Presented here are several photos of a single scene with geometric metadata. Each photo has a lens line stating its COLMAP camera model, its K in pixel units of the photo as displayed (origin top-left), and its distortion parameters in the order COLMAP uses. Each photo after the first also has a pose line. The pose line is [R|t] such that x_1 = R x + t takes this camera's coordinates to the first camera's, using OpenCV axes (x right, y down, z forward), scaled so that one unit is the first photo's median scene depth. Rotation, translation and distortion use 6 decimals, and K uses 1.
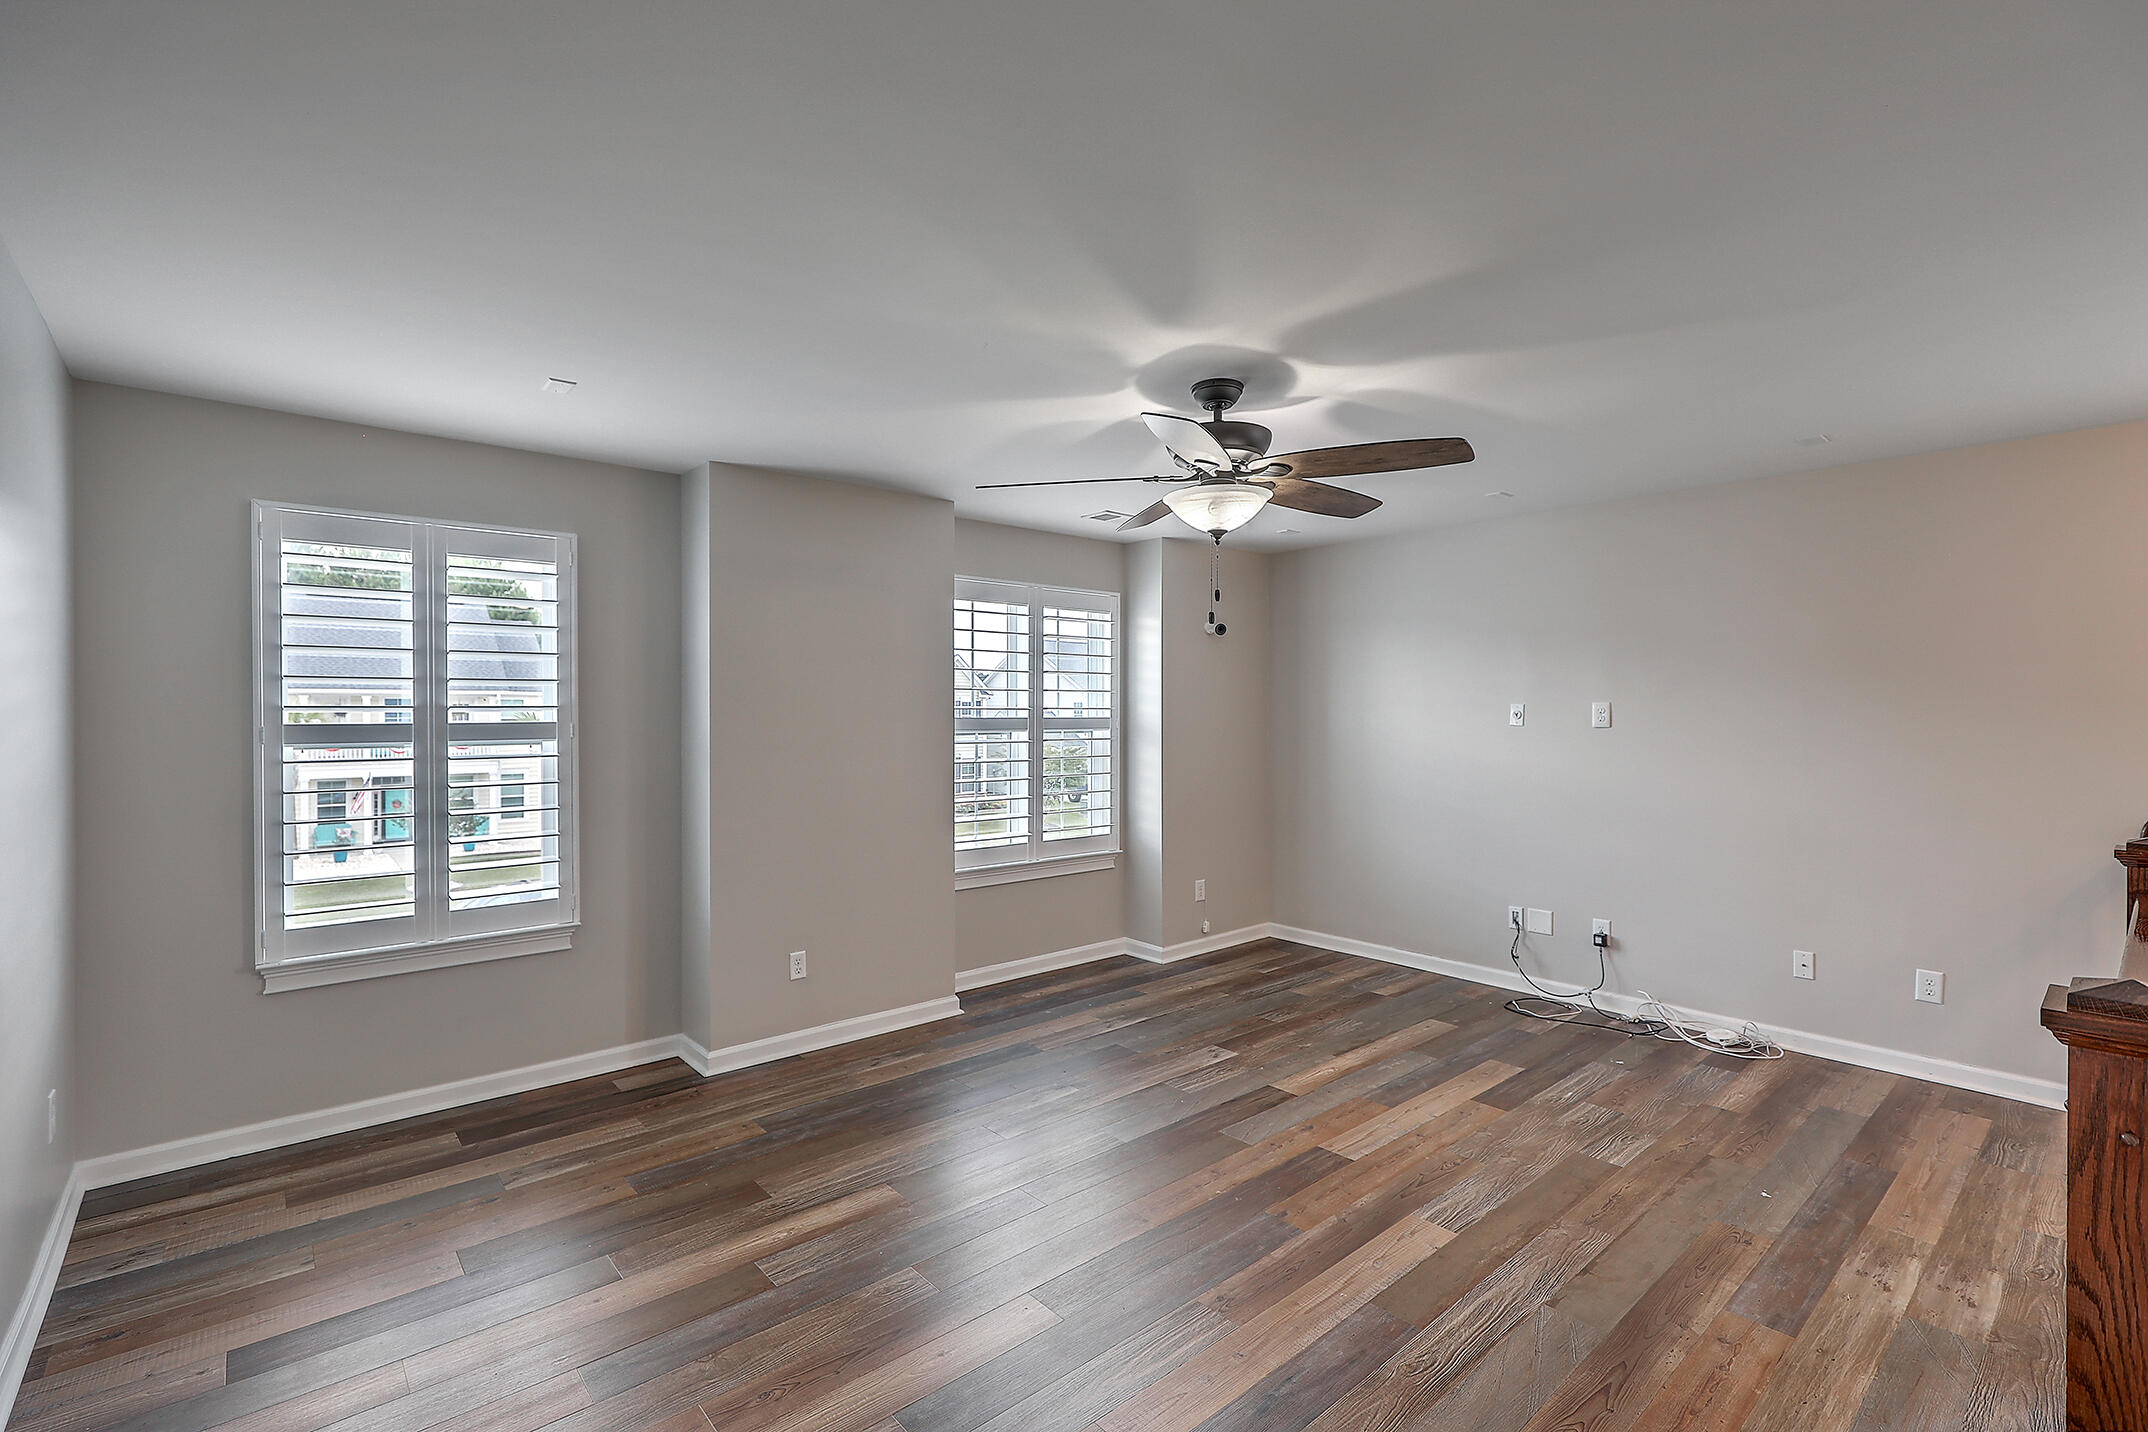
lens RADIAL K [[966.2, 0, 1083.8], [0, 966.2, 724.5], [0, 0, 1]] dist [0.001110, 0.000194]
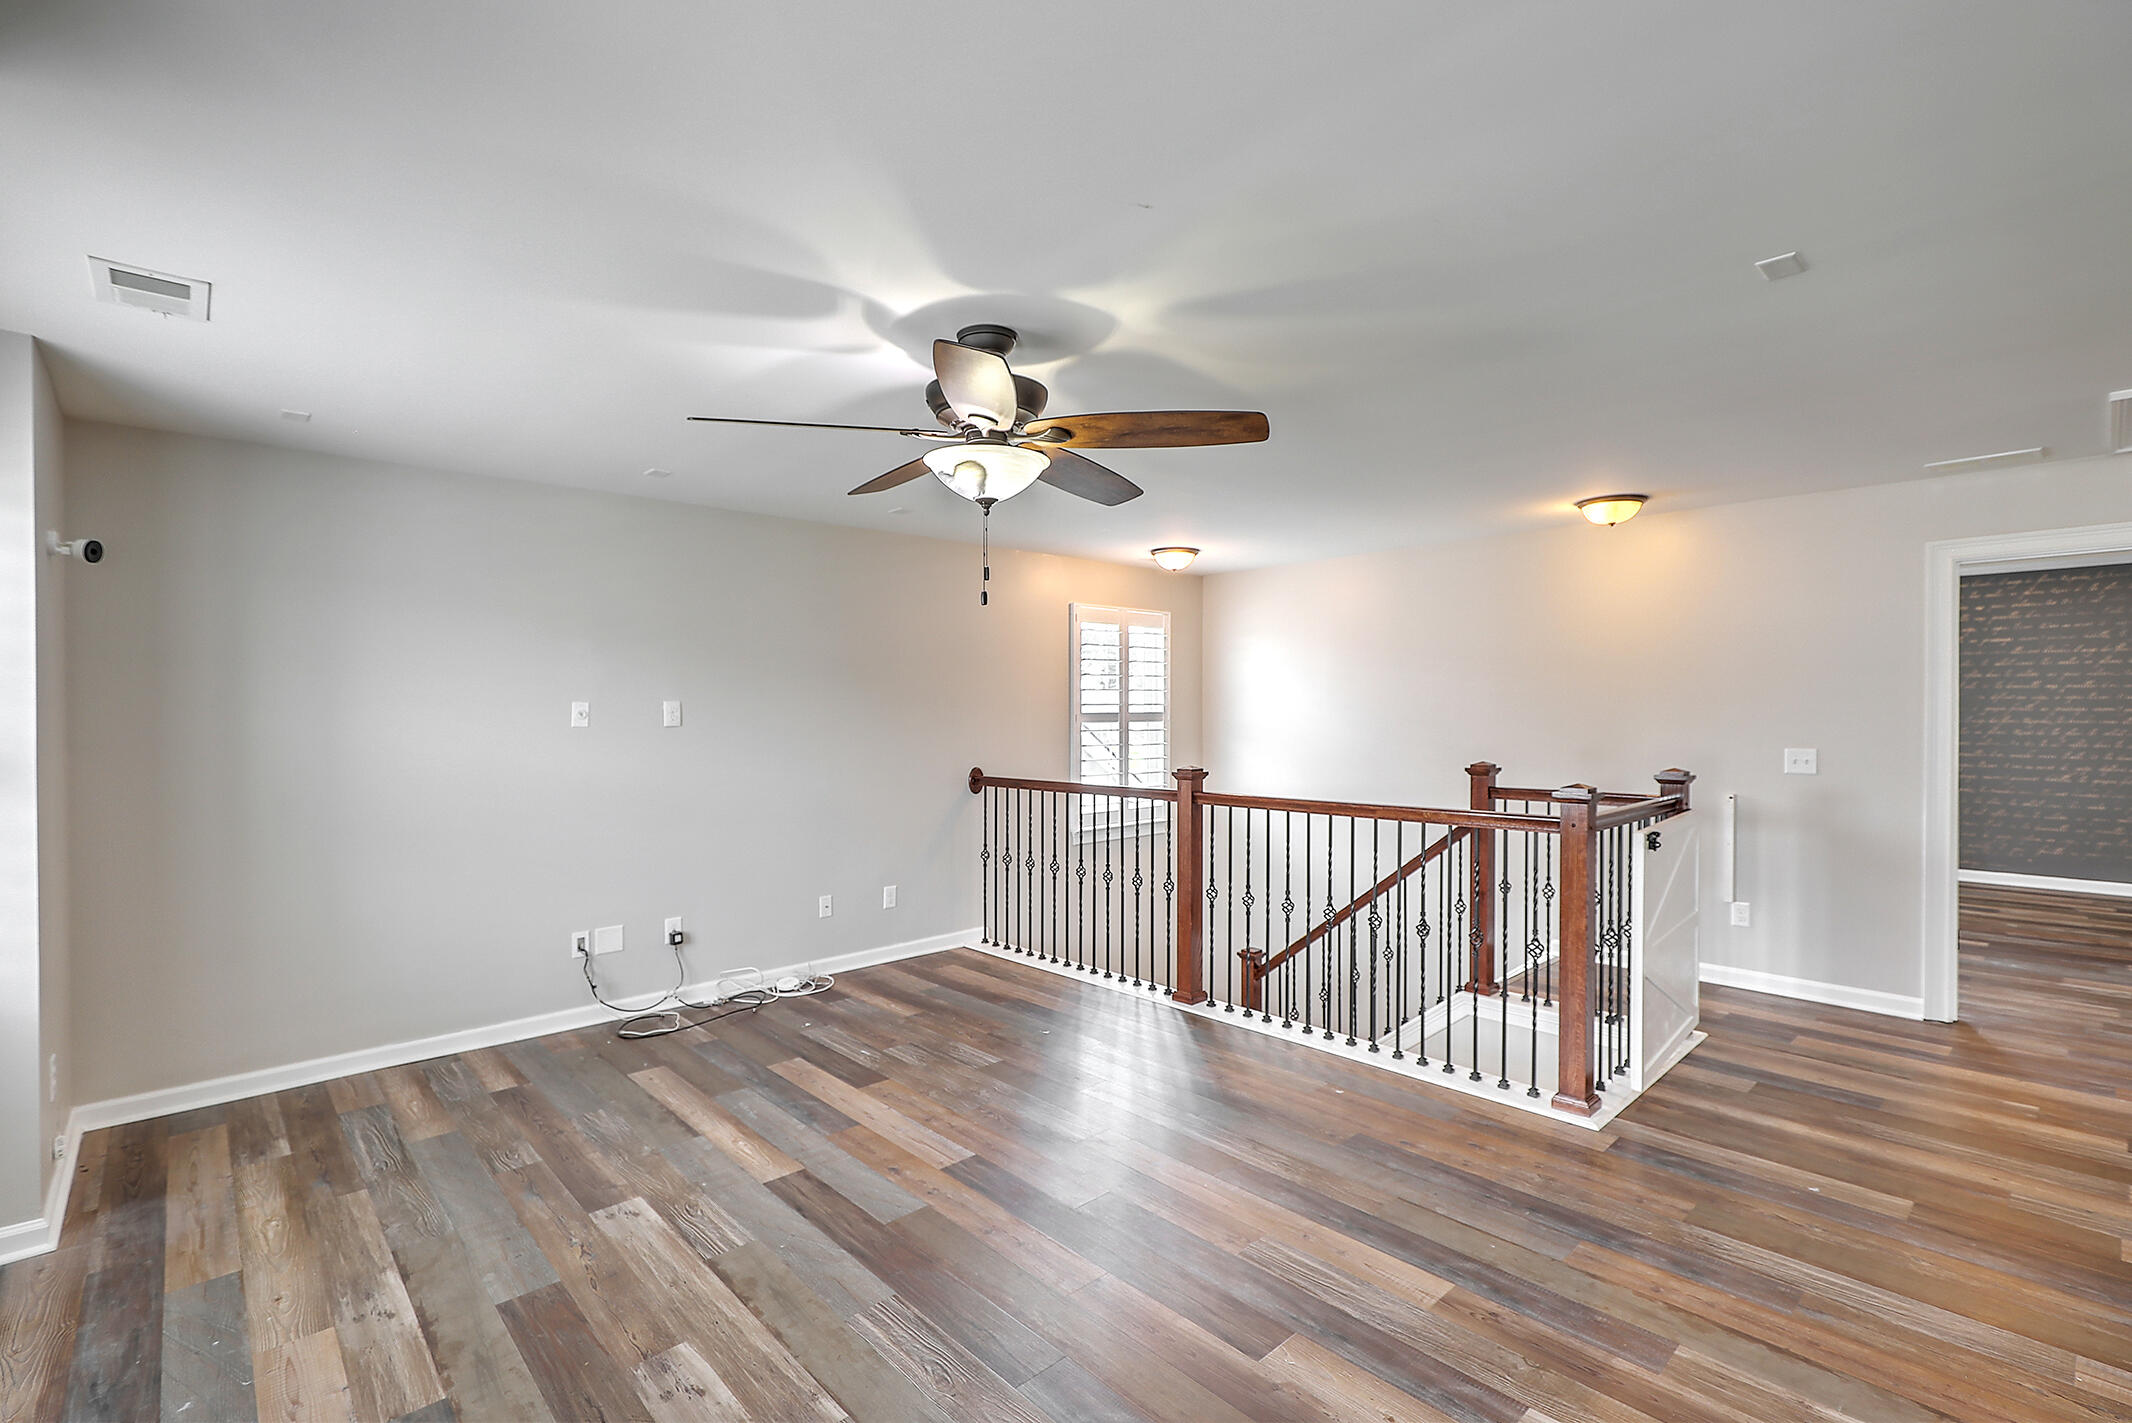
lens RADIAL K [[959.0, 0, 1075.7], [0, 959.0, 720.0], [0, 0, 1]] dist [0.001110, 0.000194]
pose [[-0.031978, -0.005852, 0.999471, -0.527511], [0.022371, 0.999728, 0.006569, -0.001450], [-0.999238, 0.022569, -0.031839, 0.681094]]
